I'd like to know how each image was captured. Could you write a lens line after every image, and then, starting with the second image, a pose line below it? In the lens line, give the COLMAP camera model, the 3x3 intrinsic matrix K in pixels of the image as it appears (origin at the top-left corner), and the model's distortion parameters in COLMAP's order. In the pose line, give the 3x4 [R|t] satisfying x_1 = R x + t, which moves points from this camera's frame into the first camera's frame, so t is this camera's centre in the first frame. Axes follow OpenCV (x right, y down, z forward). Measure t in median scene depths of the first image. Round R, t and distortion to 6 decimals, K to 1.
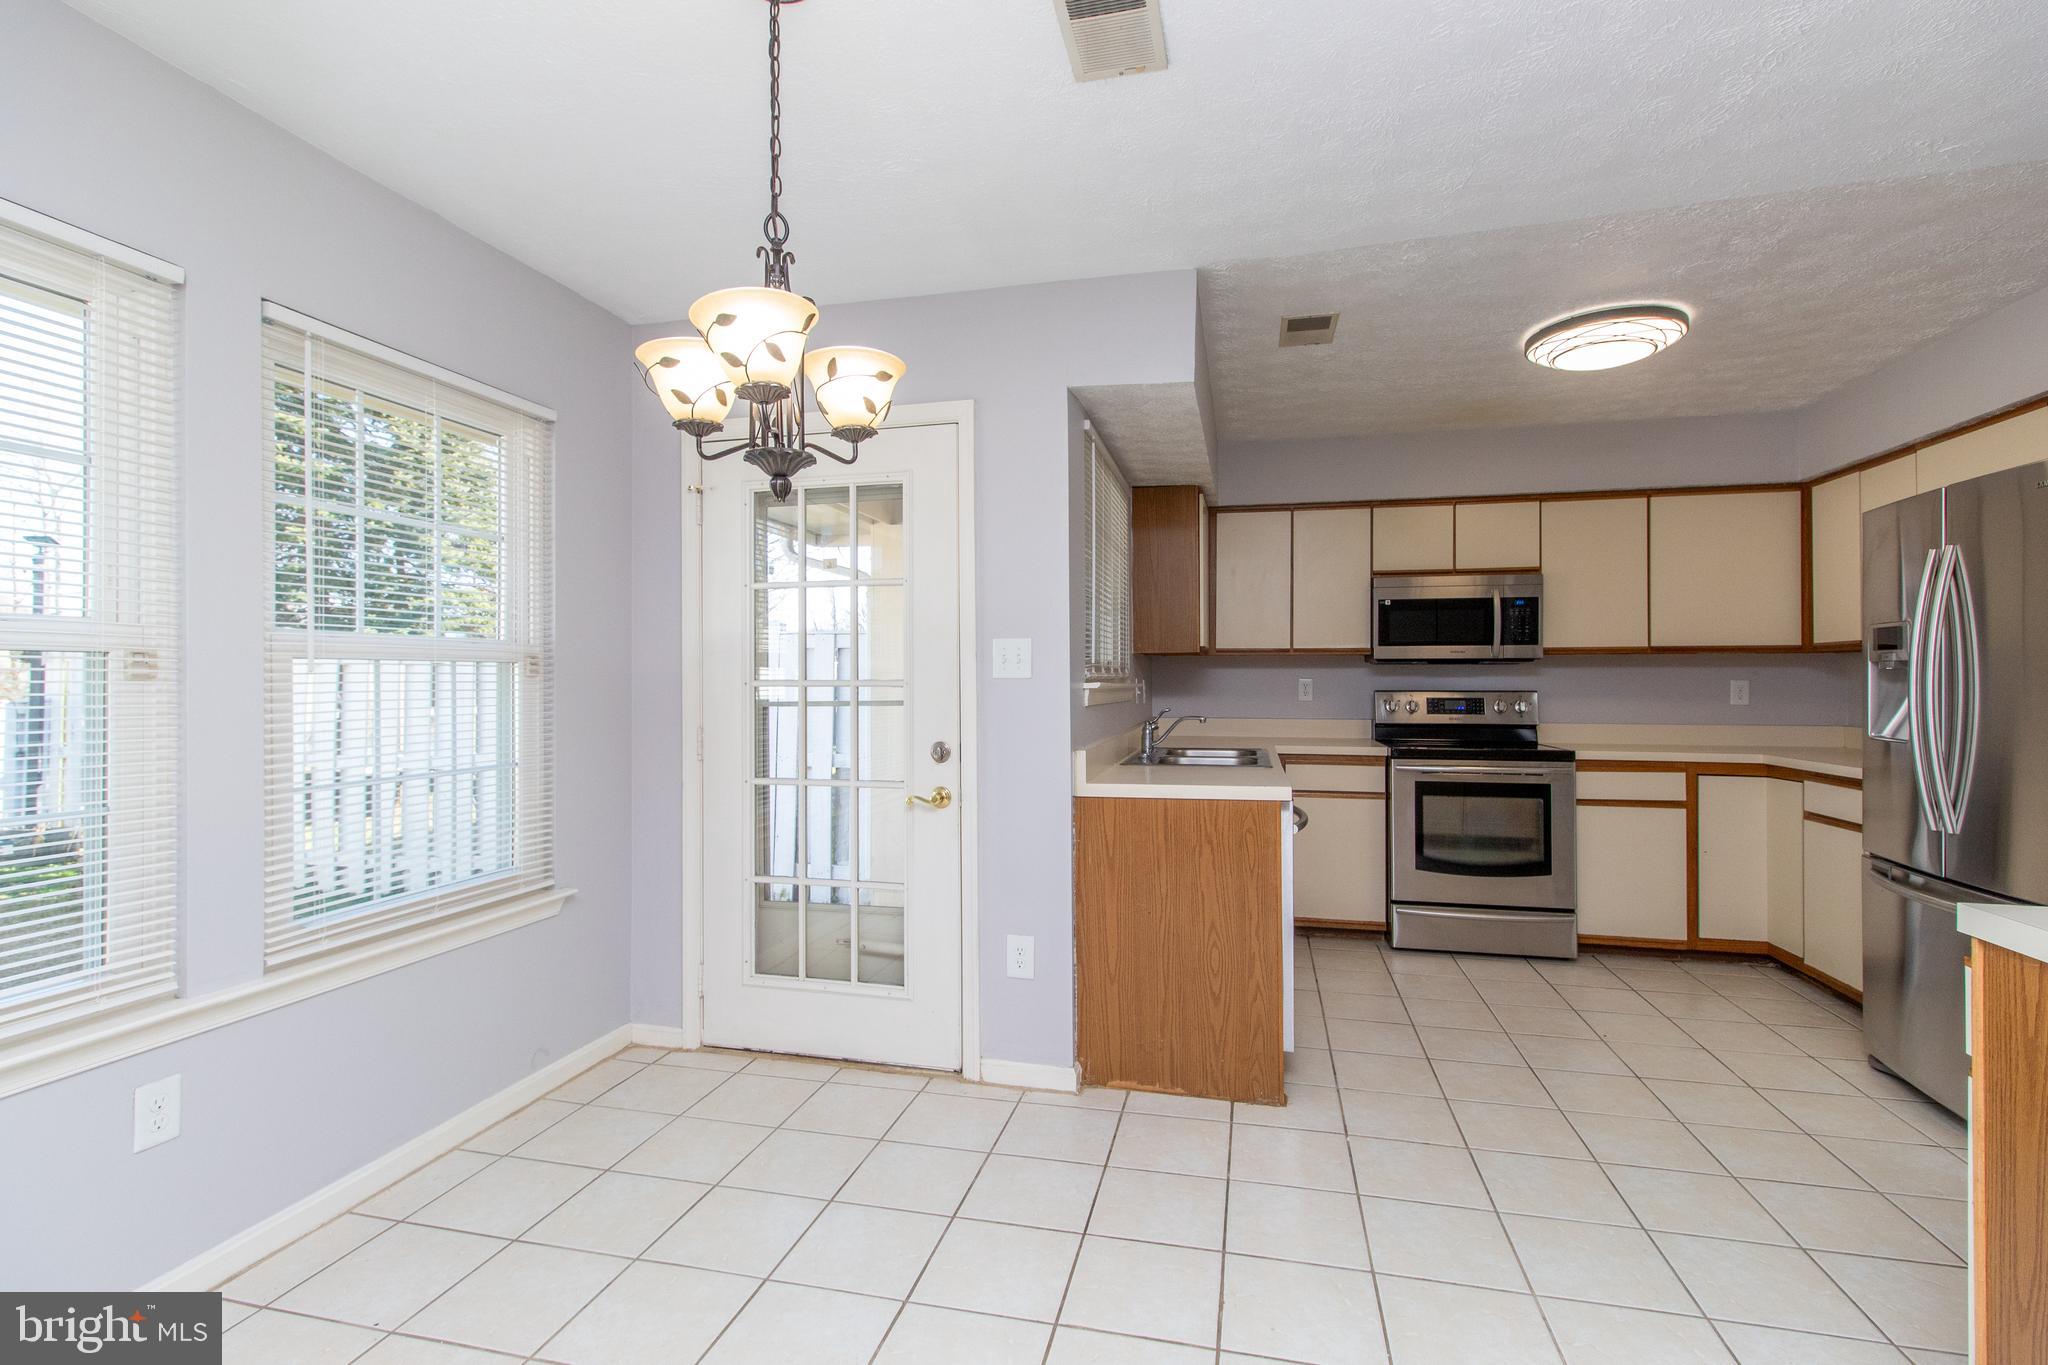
lens RADIAL K [[958.8, 0, 1035.2], [0, 958.8, 675.0], [0, 0, 1]] dist [0.001812, 0.001128]
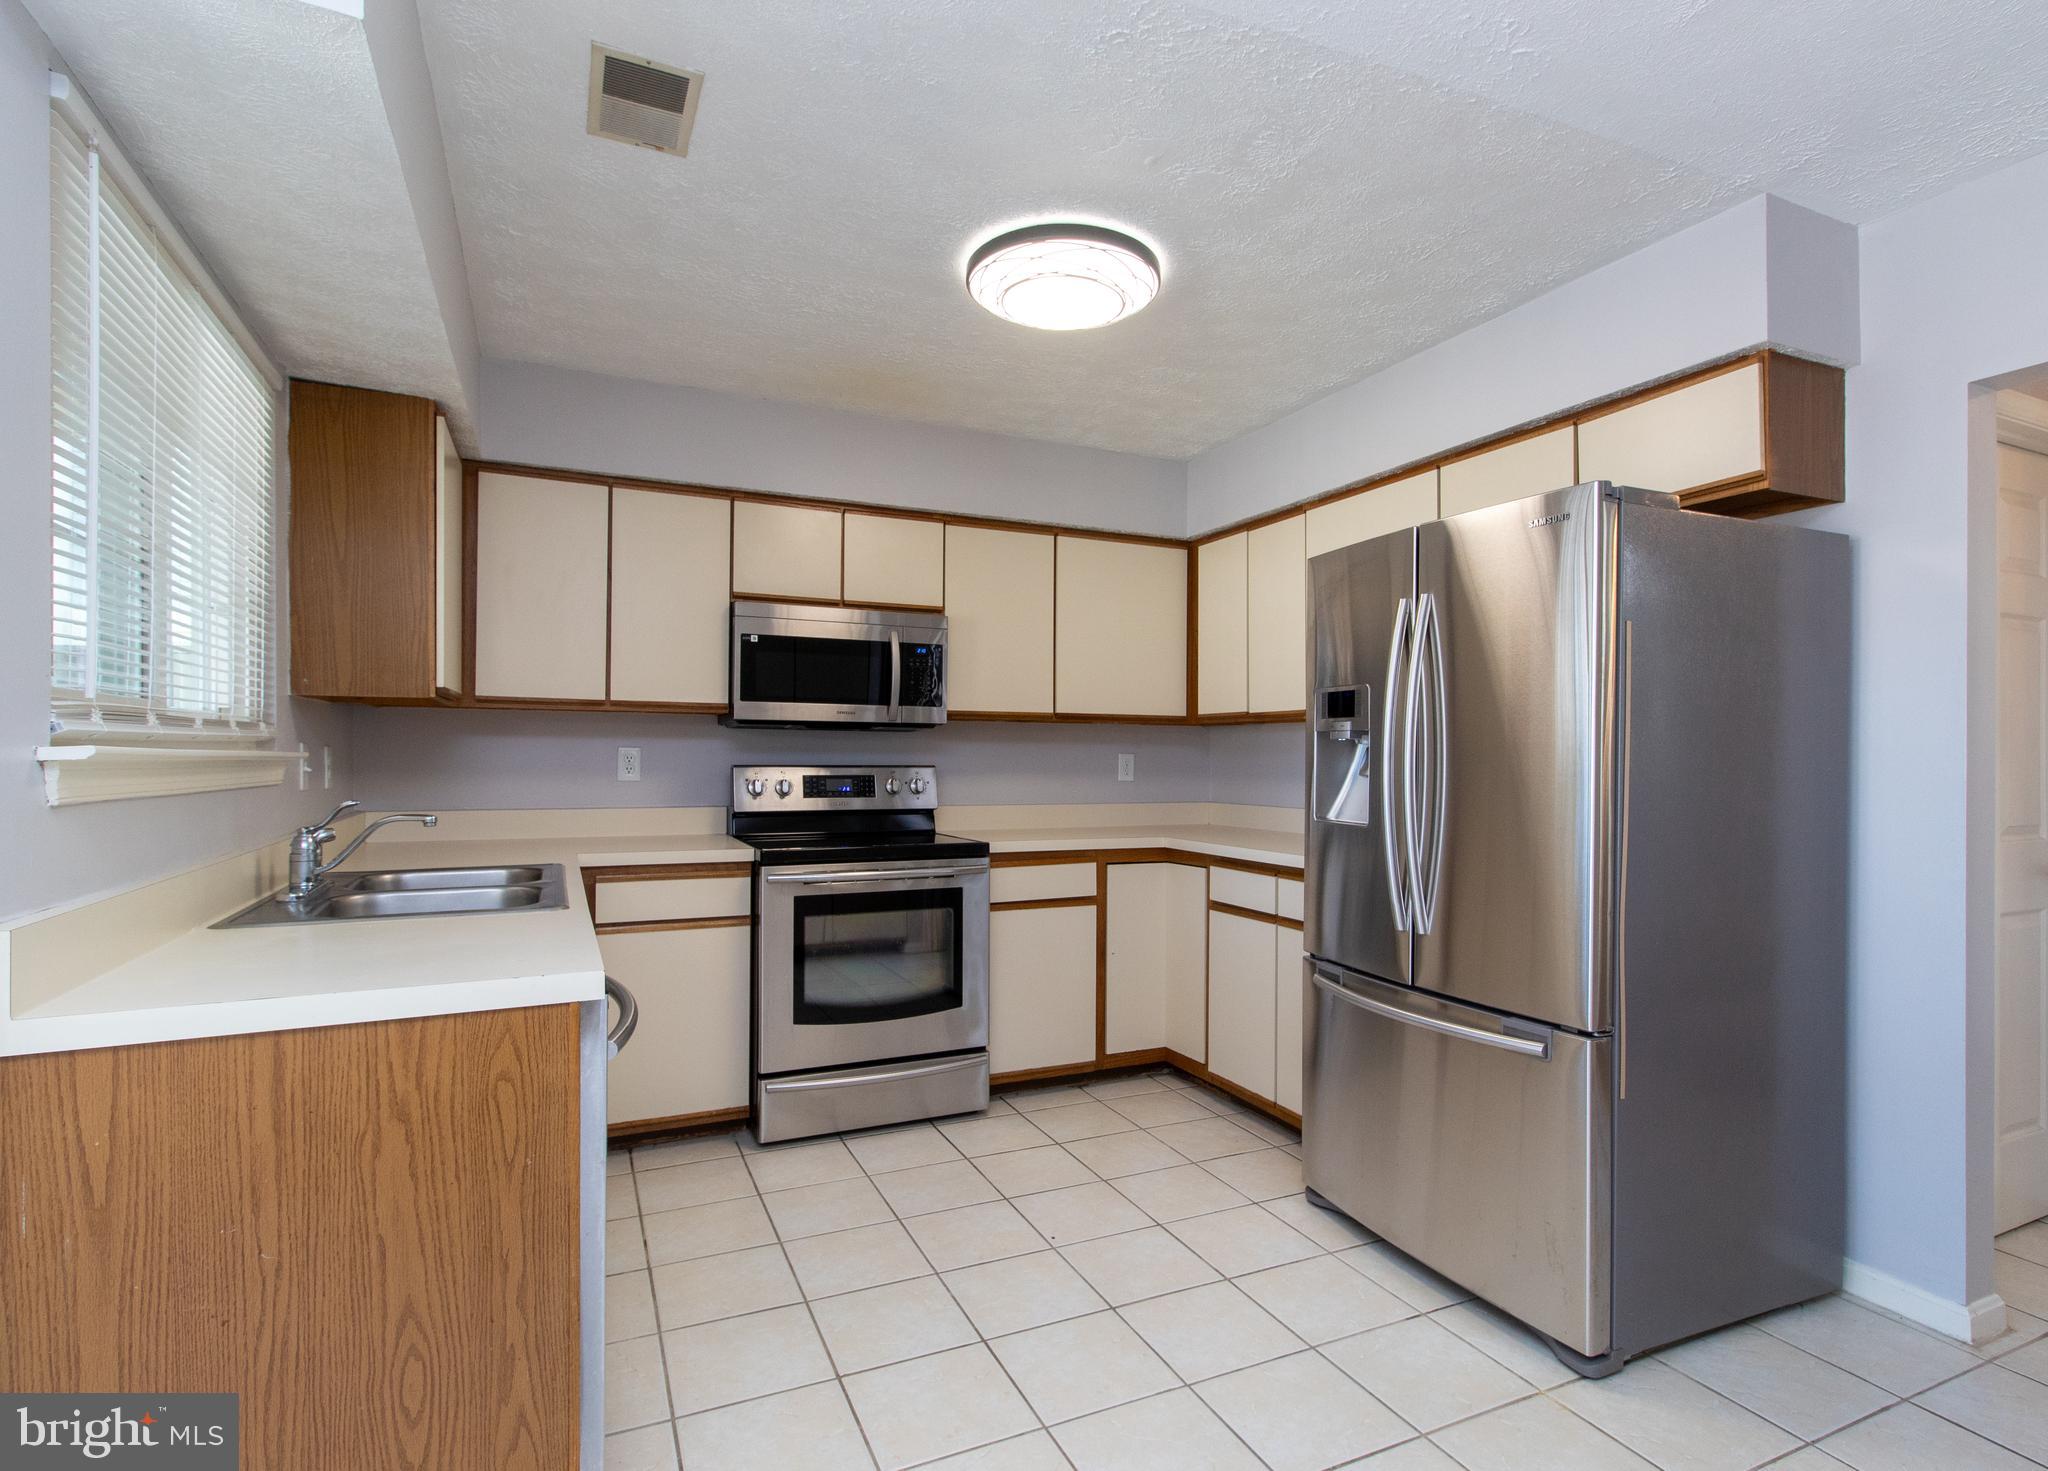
lens RADIAL K [[1042.3, 0, 1059.6], [0, 1042.3, 752.7], [0, 0, 1]] dist [0.001938, 0.001557]
pose [[0.783408, 0.006965, 0.621468, 0.080964], [-0.009490, 0.999955, 0.000756, 0.004624], [-0.621435, -0.006490, 0.783439, 0.301840]]
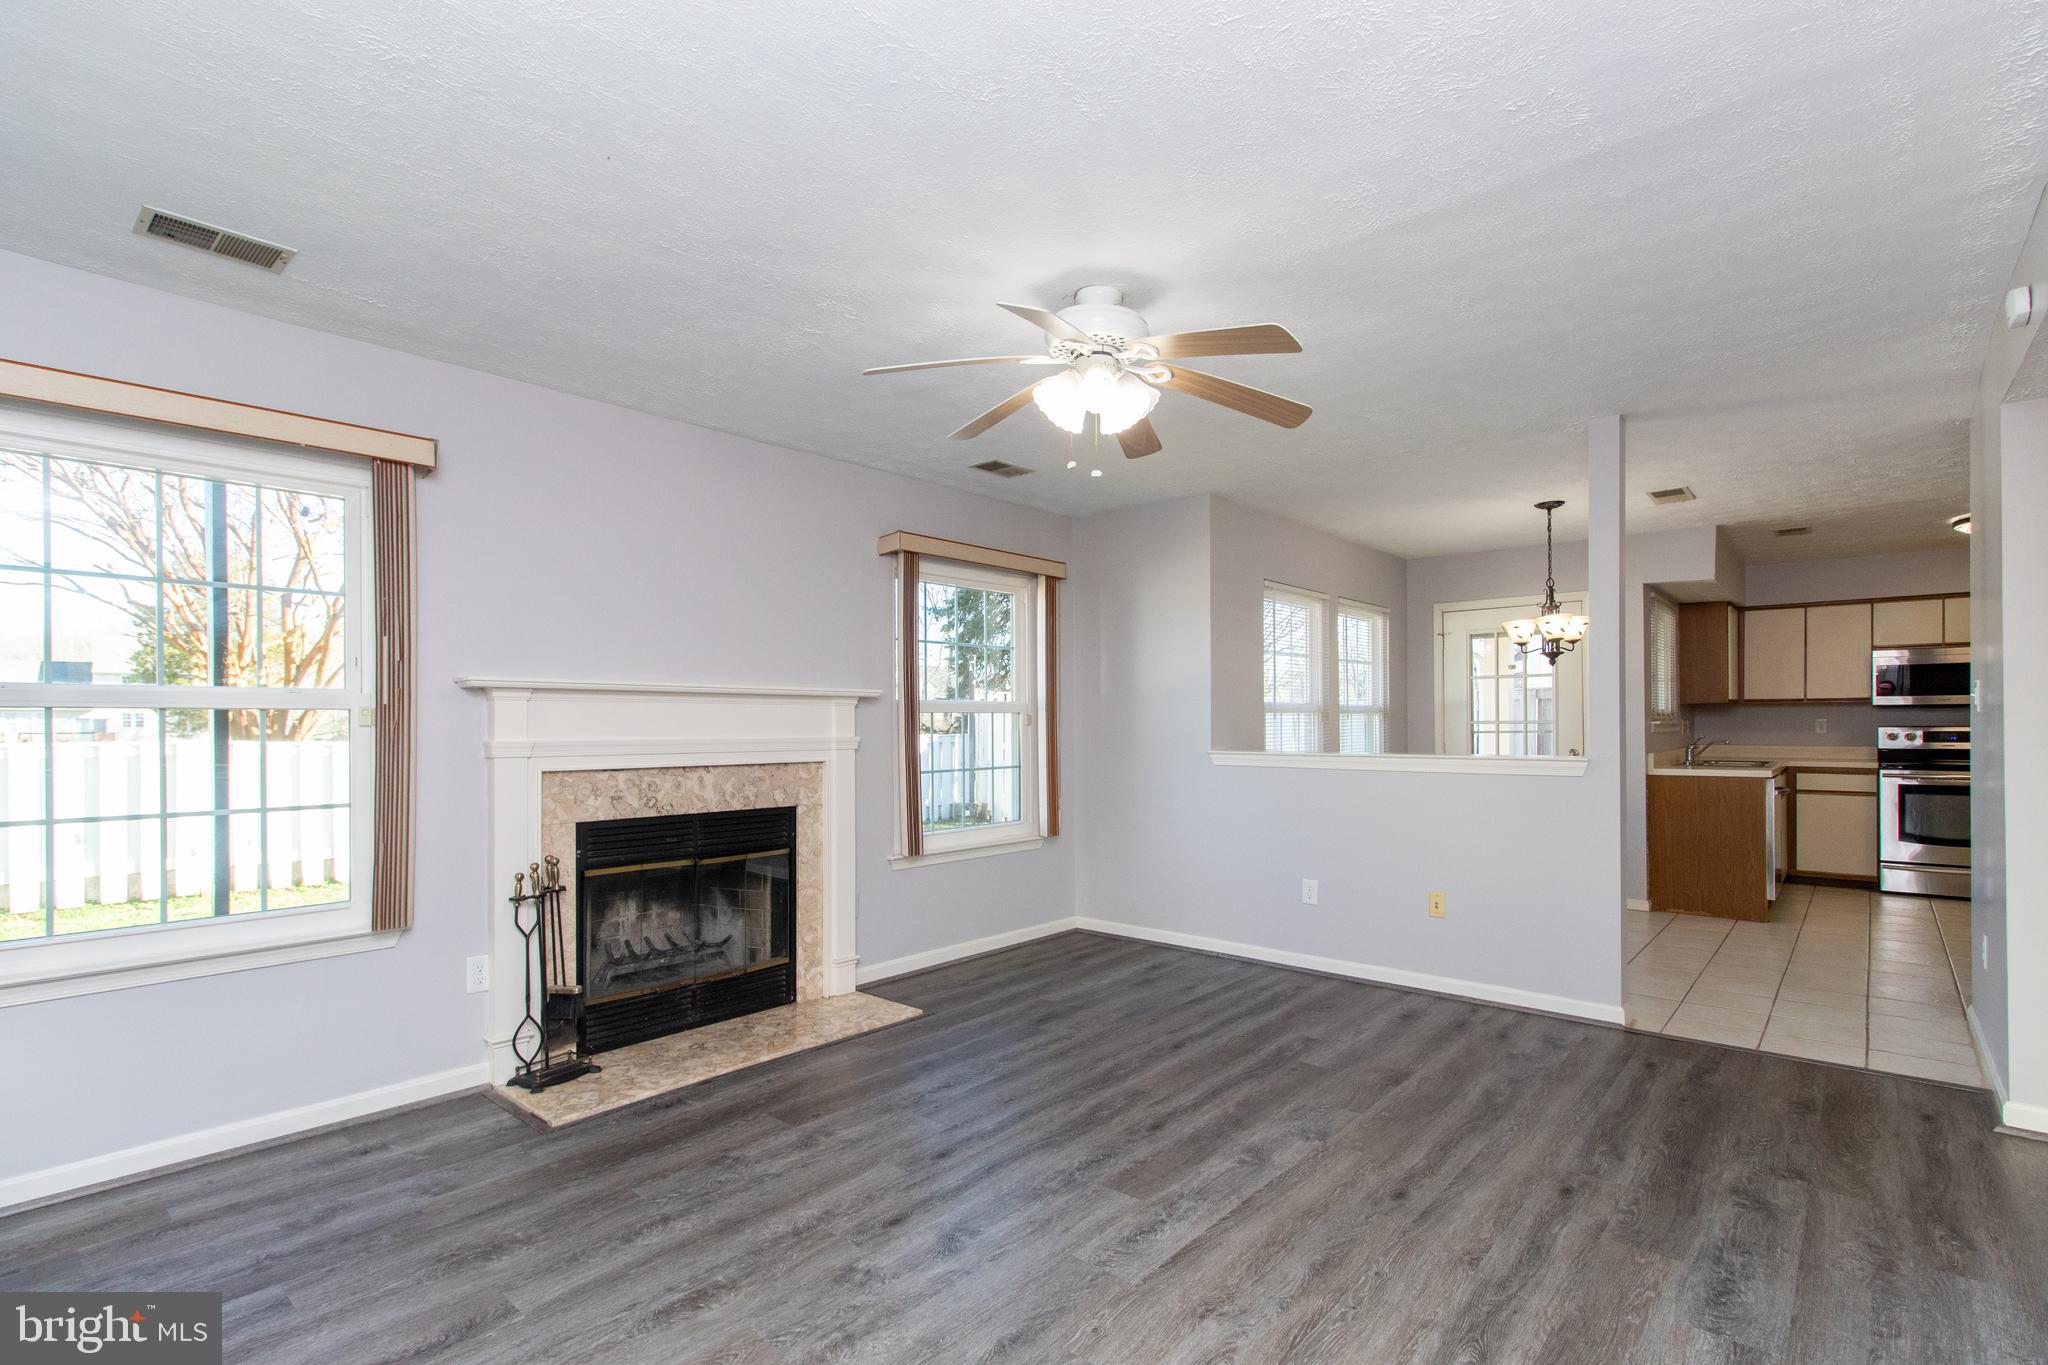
lens RADIAL K [[958.8, 0, 1035.4], [0, 958.8, 728.5], [0, 0, 1]] dist [0.001812, 0.001128]
pose [[0.883861, -0.000009, -0.467750, -0.112716], [0.006853, 0.999893, 0.012929, -0.009700], [0.467699, -0.014633, 0.883766, -1.047371]]
